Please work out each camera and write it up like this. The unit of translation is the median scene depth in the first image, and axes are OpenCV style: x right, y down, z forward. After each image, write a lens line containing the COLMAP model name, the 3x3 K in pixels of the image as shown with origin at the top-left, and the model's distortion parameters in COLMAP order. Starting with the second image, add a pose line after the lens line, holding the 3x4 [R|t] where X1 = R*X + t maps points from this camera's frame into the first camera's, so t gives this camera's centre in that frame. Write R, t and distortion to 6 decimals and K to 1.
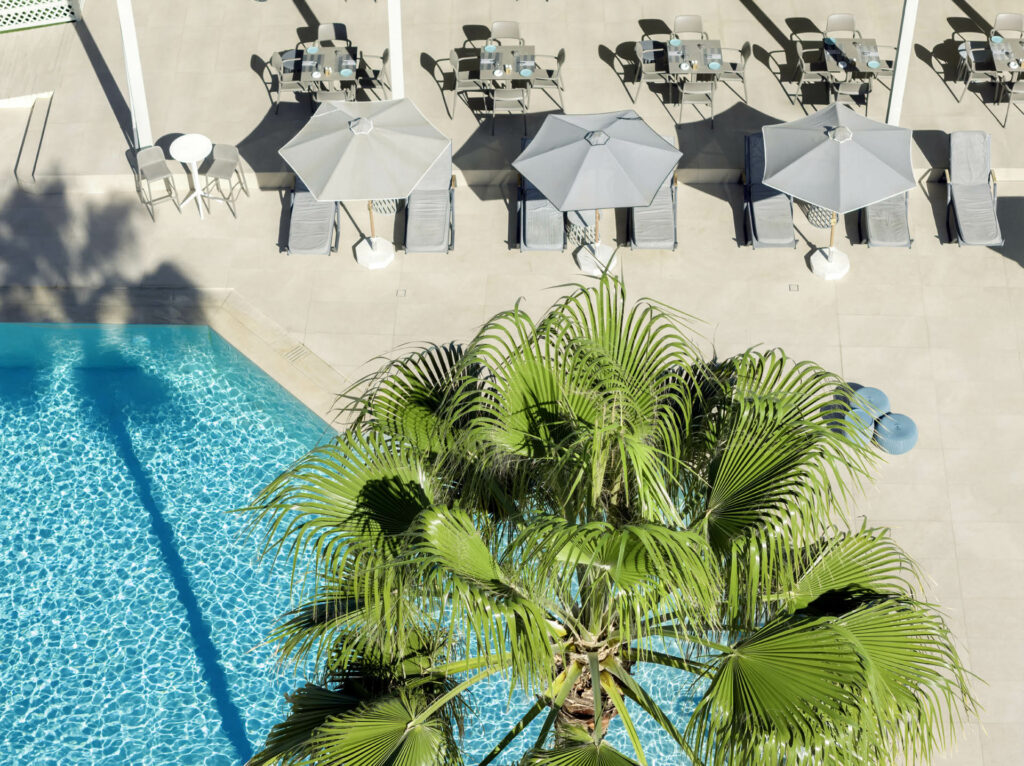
lens RADIAL K [[2468.7, 0, 512.0], [0, 2468.7, 383.0], [0, 0, 1]] dist [-0.327857, 1.613539]
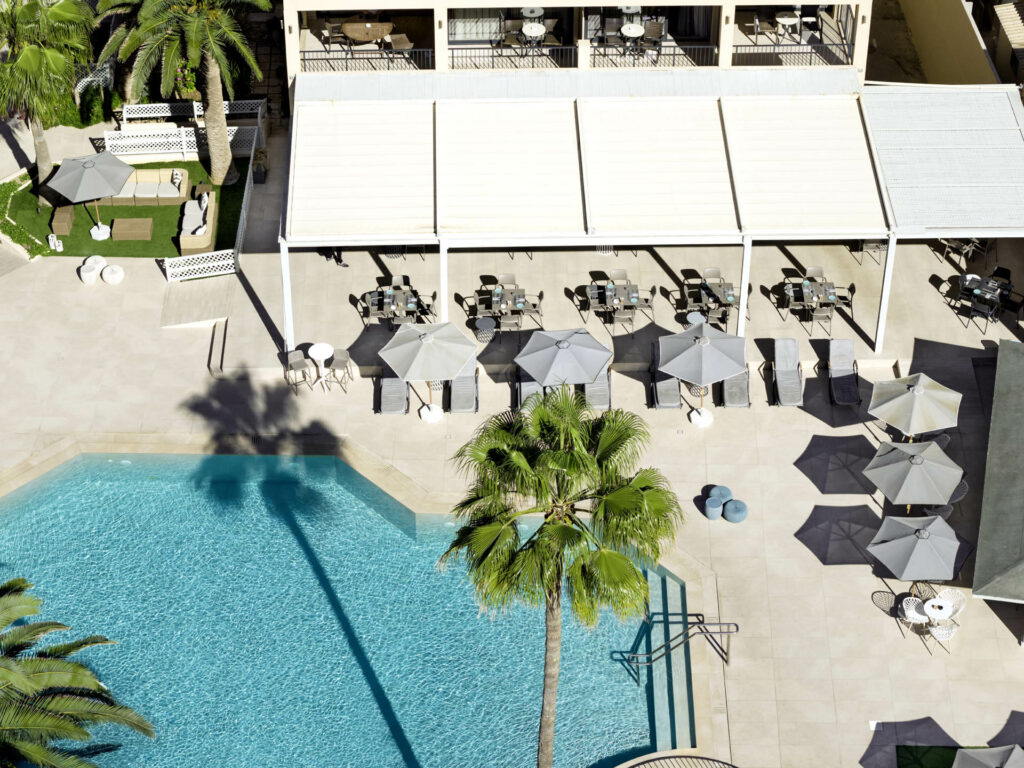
lens RADIAL K [[2468.7, 0, 512.0], [0, 2468.7, 384.0], [0, 0, 1]] dist [-0.327857, 1.613539]
pose [[0.999909, -0.005366, 0.012386, -0.020488], [0.006414, 0.996259, -0.086179, 0.068967], [-0.011877, 0.086251, 0.996203, -0.646776]]
